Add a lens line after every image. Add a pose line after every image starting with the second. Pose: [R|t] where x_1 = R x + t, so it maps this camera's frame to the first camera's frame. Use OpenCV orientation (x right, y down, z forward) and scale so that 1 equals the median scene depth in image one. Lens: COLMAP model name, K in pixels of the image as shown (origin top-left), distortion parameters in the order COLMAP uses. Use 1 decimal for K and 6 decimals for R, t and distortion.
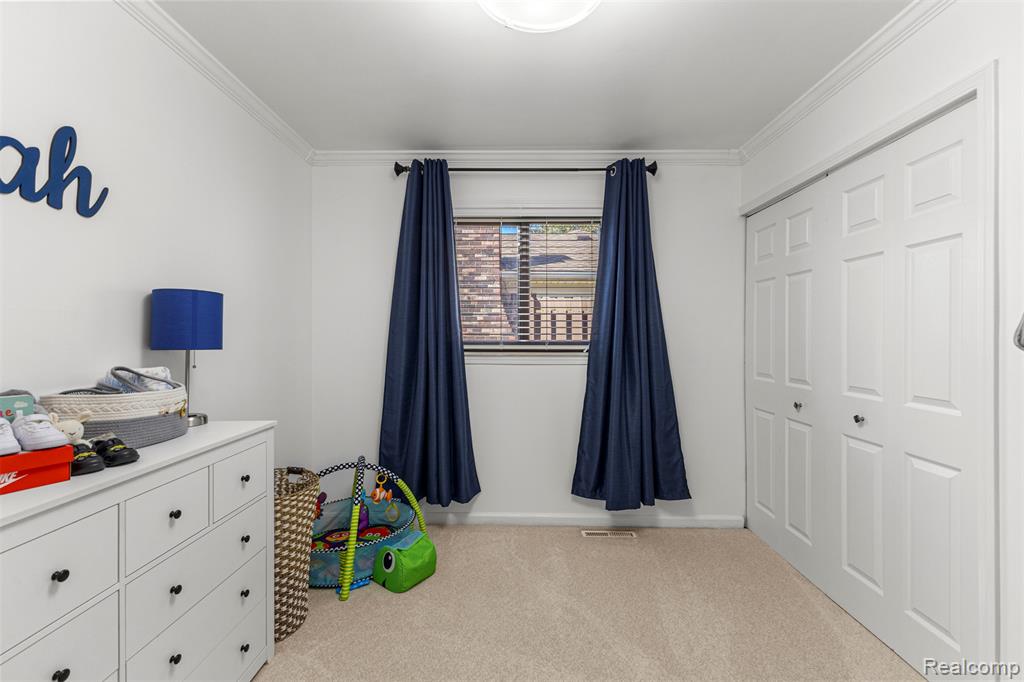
lens RADIAL K [[446.0, 0, 511.9], [0, 446.0, 335.0], [0, 0, 1]] dist [0.011637, -0.000683]
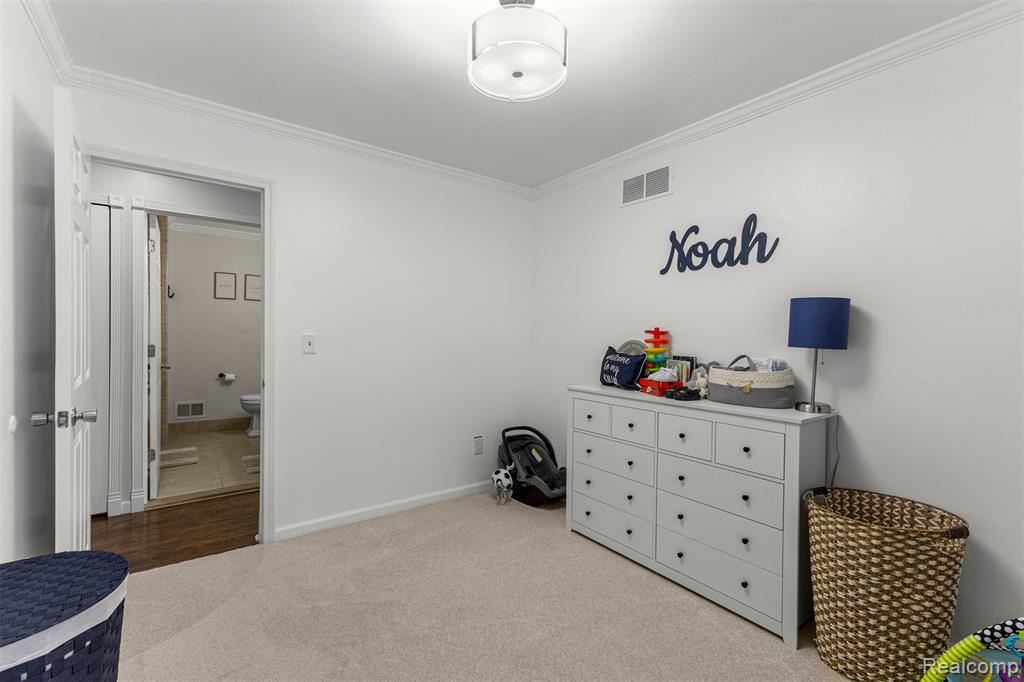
lens RADIAL K [[446.0, 0, 511.9], [0, 446.0, 335.0], [0, 0, 1]] dist [0.011637, -0.000683]
pose [[-0.781755, -0.004476, -0.623569, 0.772659], [-0.009275, 0.999947, 0.004450, -0.000593], [0.623516, 0.009263, -0.781755, 1.708634]]
